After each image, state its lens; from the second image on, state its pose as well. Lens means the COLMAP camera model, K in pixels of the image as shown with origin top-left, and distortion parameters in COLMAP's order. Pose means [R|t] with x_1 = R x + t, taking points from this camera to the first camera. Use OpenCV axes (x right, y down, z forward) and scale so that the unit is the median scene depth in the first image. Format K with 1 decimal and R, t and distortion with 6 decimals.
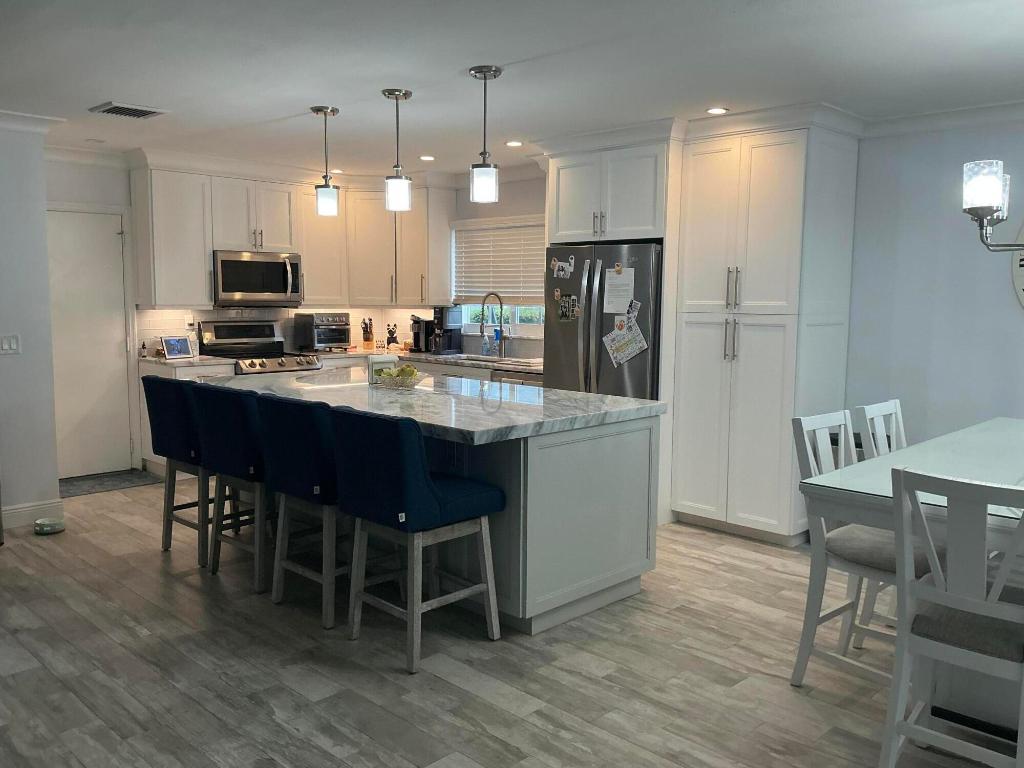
lens RADIAL K [[835.2, 0, 512.0], [0, 835.2, 384.0], [0, 0, 1]] dist [0.006965, -0.141711]
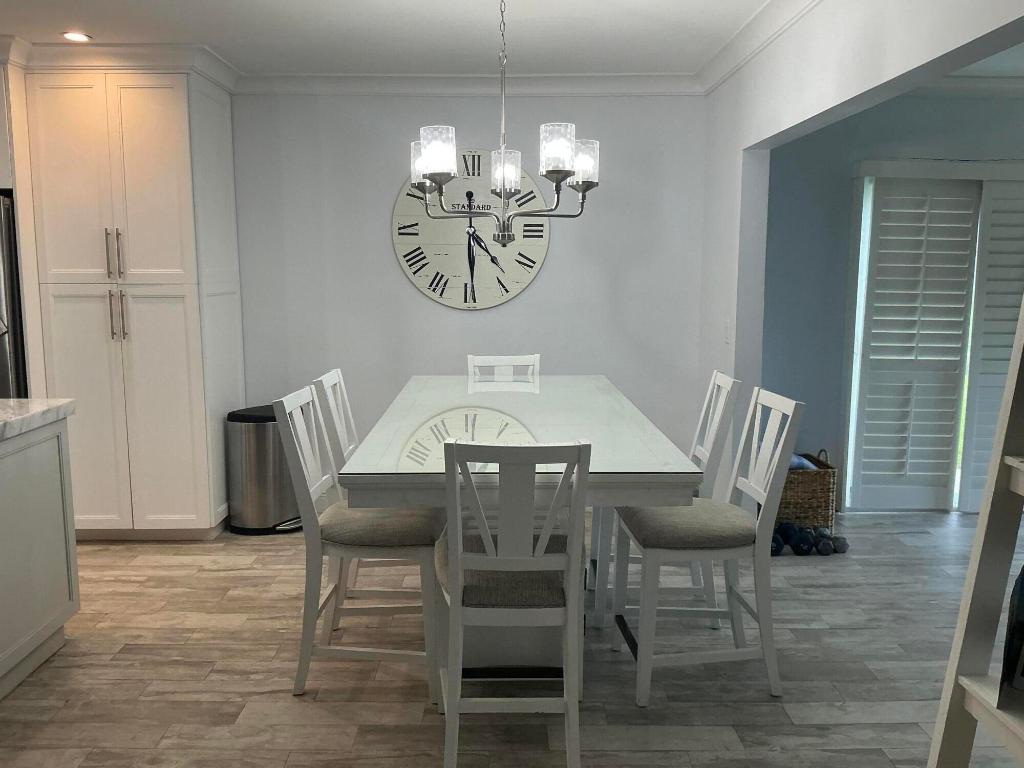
lens RADIAL K [[845.3, 0, 512.2], [0, 845.3, 372.2], [0, 0, 1]] dist [0.033336, -0.077619]
pose [[0.695607, -0.098345, 0.711659, -0.097479], [0.080831, 0.995010, 0.058494, -0.017088], [-0.713861, 0.016835, 0.700085, 0.147727]]
